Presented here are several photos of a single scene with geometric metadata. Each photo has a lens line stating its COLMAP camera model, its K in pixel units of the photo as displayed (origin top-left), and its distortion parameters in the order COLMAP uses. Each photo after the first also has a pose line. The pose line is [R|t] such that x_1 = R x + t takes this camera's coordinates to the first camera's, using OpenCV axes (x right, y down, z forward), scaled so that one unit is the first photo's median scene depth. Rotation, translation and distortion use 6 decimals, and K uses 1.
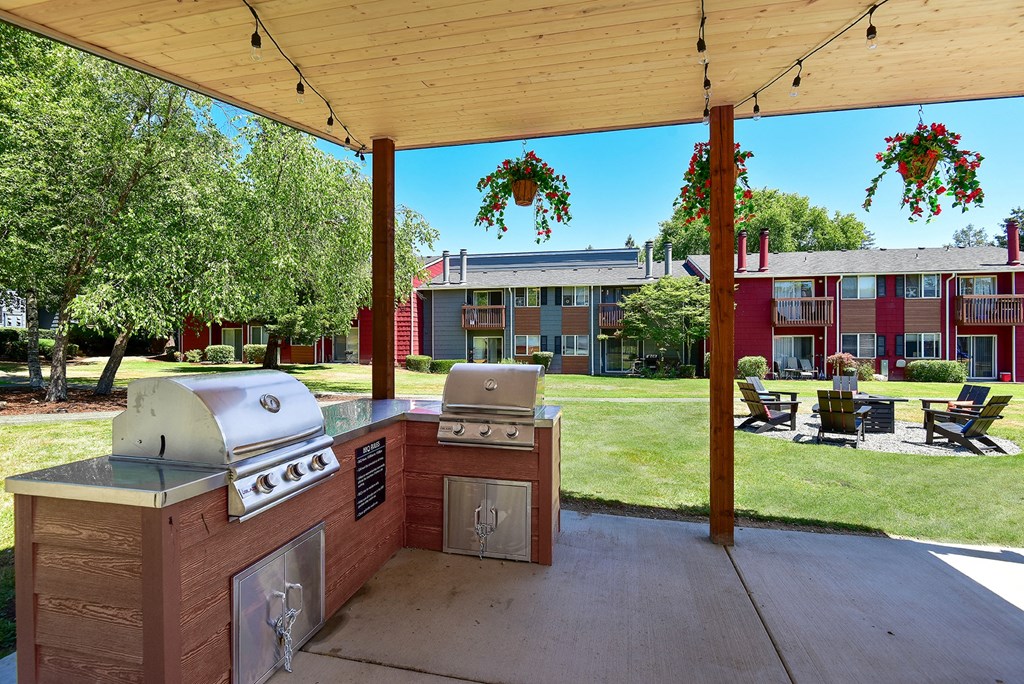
lens RADIAL K [[471.2, 0, 512.0], [0, 471.2, 342.0], [0, 0, 1]] dist [-0.024308, -0.000165]
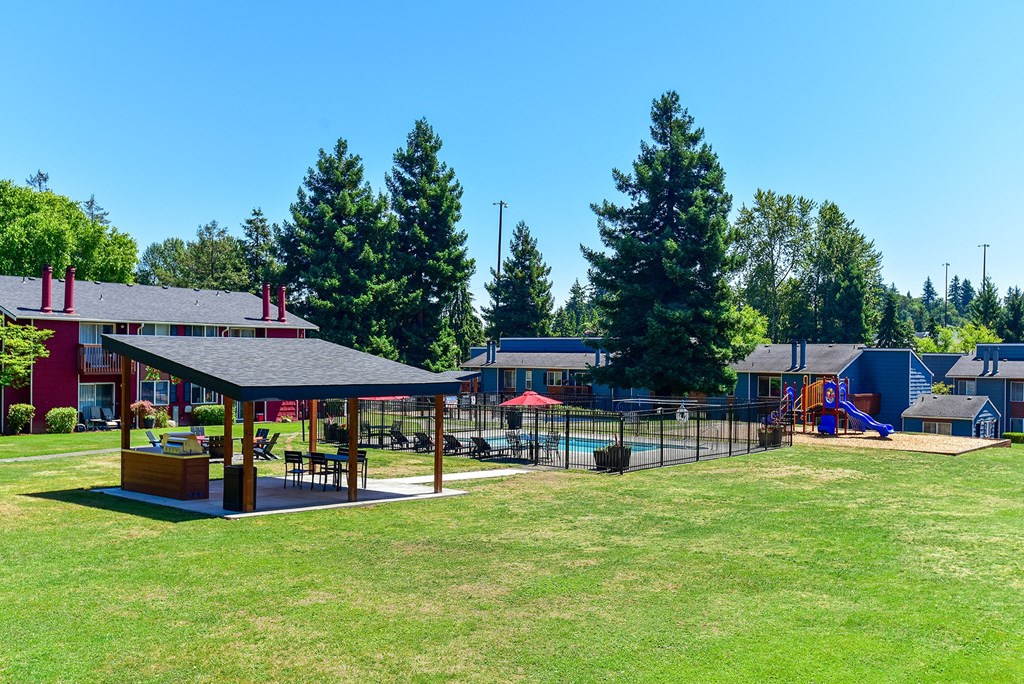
lens RADIAL K [[976.1, 0, 512.0], [0, 976.1, 342.0], [0, 0, 1]] dist [0.005257, -0.009644]
pose [[0.449887, 0.018214, 0.892900, -0.821201], [-0.014130, 0.999812, -0.013275, -0.087156], [-0.892974, -0.006644, 0.450060, -0.665414]]
